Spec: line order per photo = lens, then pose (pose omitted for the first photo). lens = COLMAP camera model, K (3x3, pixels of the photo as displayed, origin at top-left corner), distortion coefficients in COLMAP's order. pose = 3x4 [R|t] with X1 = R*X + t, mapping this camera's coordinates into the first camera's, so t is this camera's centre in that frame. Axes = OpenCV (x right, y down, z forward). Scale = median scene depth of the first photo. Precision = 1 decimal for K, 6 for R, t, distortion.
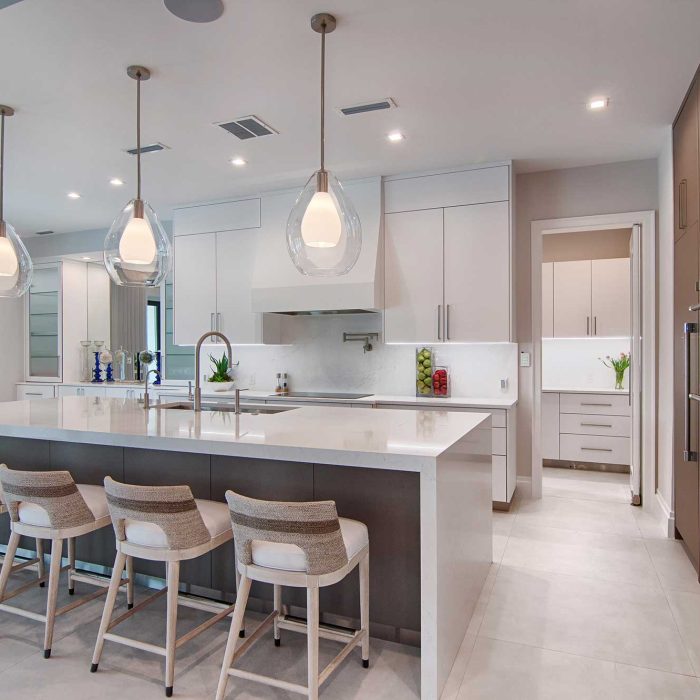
lens RADIAL K [[530.3, 0, 347.6], [0, 530.3, 350.8], [0, 0, 1]] dist [-0.012329, 0.003834]
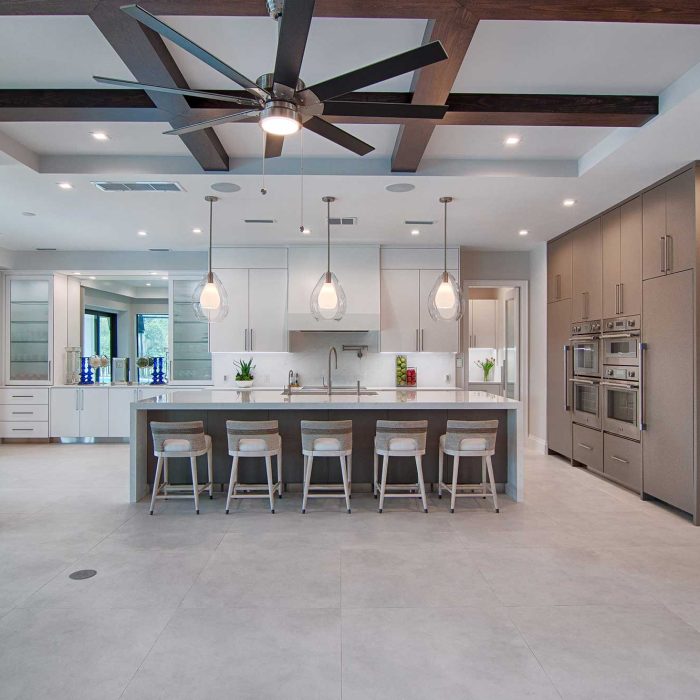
lens RADIAL K [[530.3, 0, 348.3], [0, 530.3, 351.6], [0, 0, 1]] dist [-0.012329, 0.003834]
pose [[0.921167, 0.005727, 0.389125, -0.607088], [-0.003437, 0.999972, -0.006582, -0.006463], [-0.389152, 0.004726, 0.921161, -0.379511]]
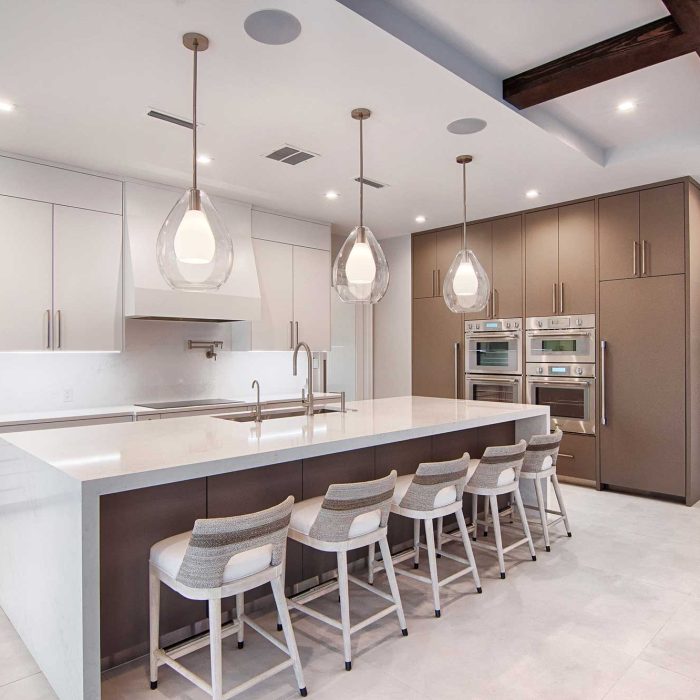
lens RADIAL K [[530.3, 0, 343.9], [0, 530.3, 346.7], [0, 0, 1]] dist [-0.012329, 0.003834]
pose [[0.410684, 0.011576, 0.911704, -0.863969], [0.004781, 0.999878, -0.014849, -0.006163], [-0.911765, 0.010457, 0.410579, 0.349212]]
